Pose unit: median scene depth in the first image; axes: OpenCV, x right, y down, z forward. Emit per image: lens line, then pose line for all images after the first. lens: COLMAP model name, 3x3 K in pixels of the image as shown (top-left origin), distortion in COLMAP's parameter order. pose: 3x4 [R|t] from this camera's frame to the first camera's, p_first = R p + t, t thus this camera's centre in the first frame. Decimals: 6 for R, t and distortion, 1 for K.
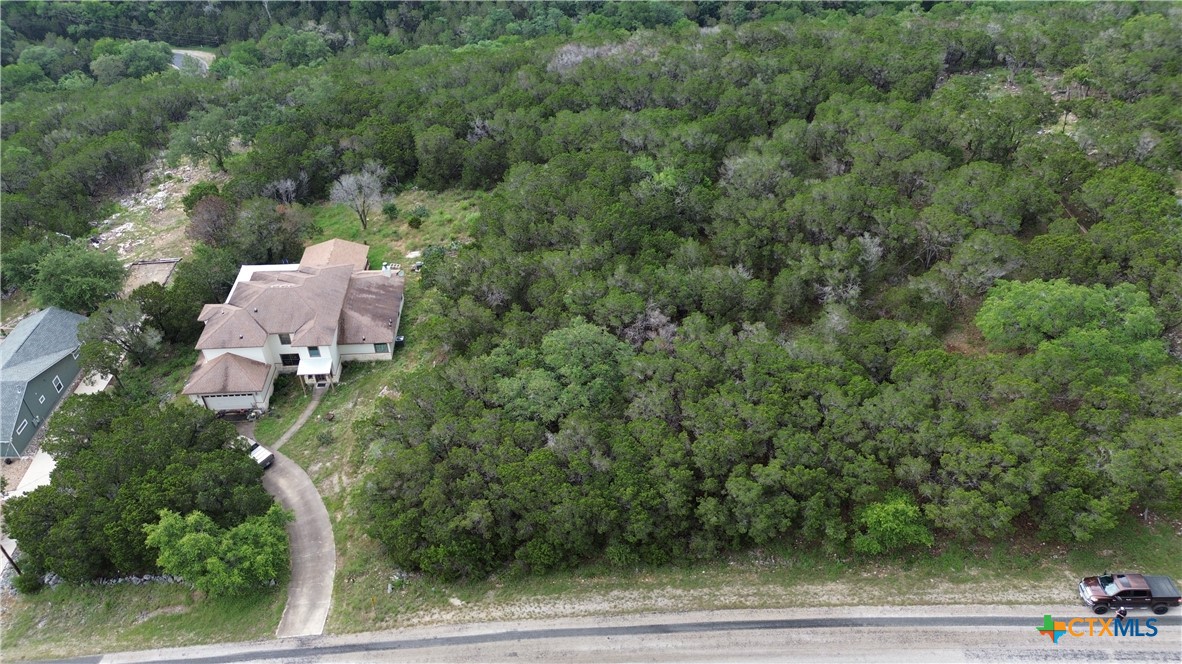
lens RADIAL K [[827.6, 0, 591.3], [0, 827.6, 332.4], [0, 0, 1]] dist [0.037878, -0.014002]
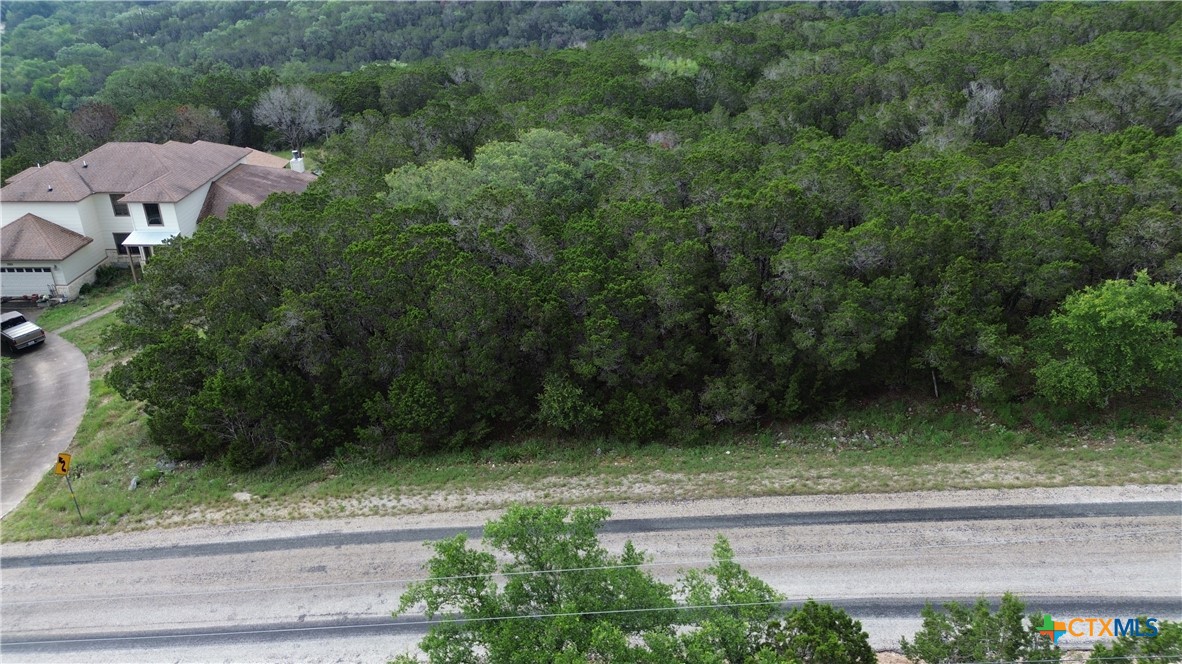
lens RADIAL K [[827.6, 0, 590.2], [0, 827.6, 331.7], [0, 0, 1]] dist [0.037878, -0.014002]
pose [[0.998430, 0.022735, -0.051200, 0.077875], [-0.034200, 0.971236, -0.235651, 0.352148], [0.044369, 0.237032, 0.970488, 0.504974]]
